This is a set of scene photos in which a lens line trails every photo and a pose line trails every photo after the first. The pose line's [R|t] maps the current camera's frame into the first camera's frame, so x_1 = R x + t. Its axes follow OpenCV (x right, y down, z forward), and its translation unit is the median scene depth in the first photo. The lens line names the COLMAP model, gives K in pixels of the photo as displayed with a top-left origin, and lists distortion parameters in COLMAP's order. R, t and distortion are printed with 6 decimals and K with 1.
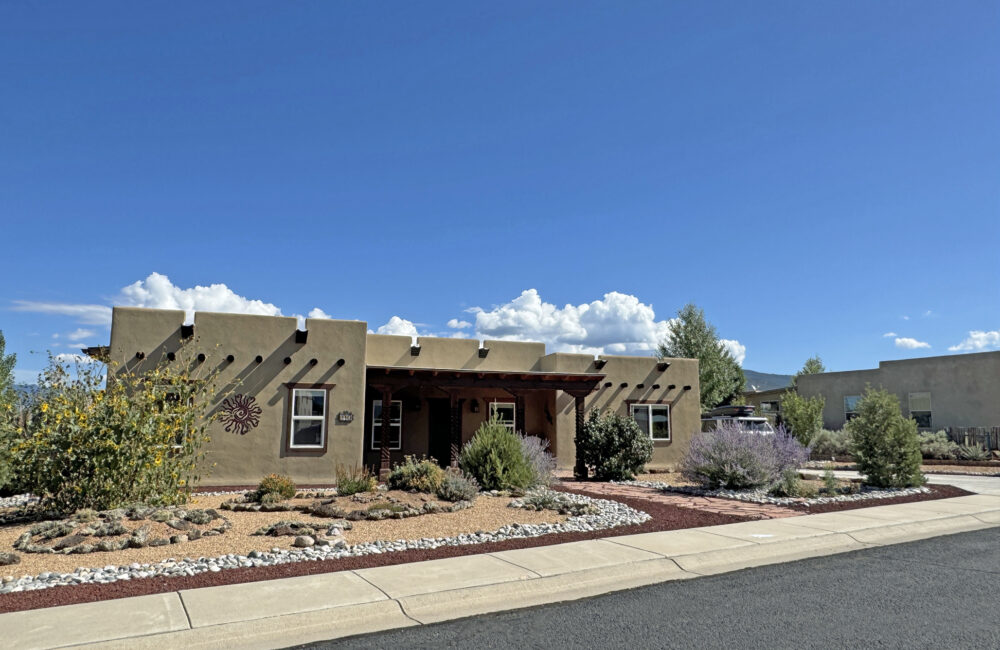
lens RADIAL K [[670.4, 0, 501.8], [0, 670.4, 325.6], [0, 0, 1]] dist [-0.002234, 0.001406]
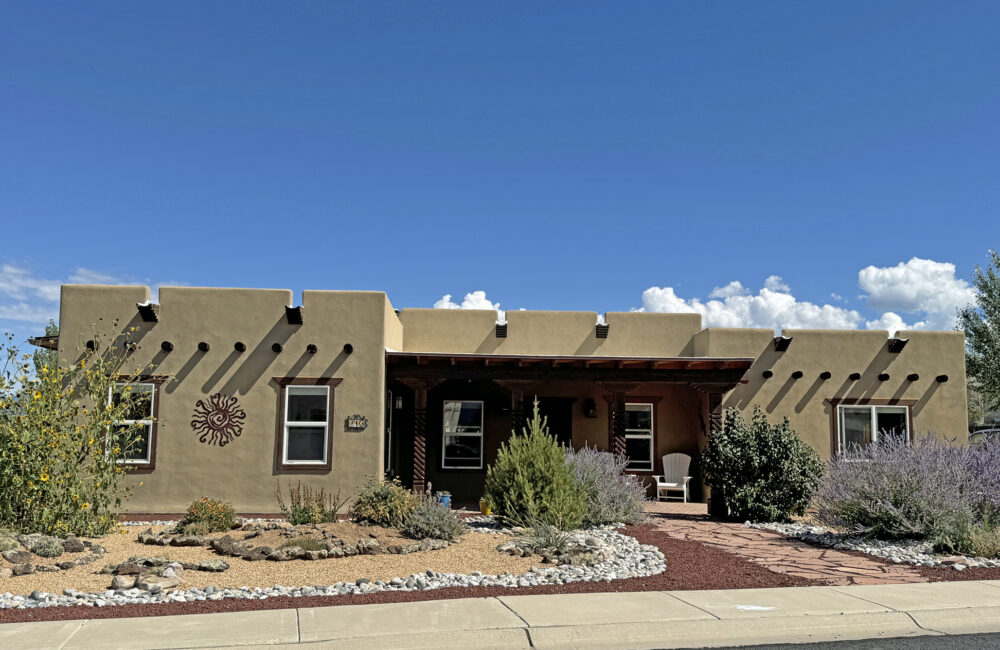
lens RADIAL K [[968.9, 0, 500.3], [0, 968.9, 319.8], [0, 0, 1]] dist [0.072629, 0.000000]
pose [[0.957759, -0.030488, -0.285951, 0.226970], [0.037530, 0.999111, 0.019176, 0.009195], [0.285112, -0.029098, 0.958052, 0.030616]]
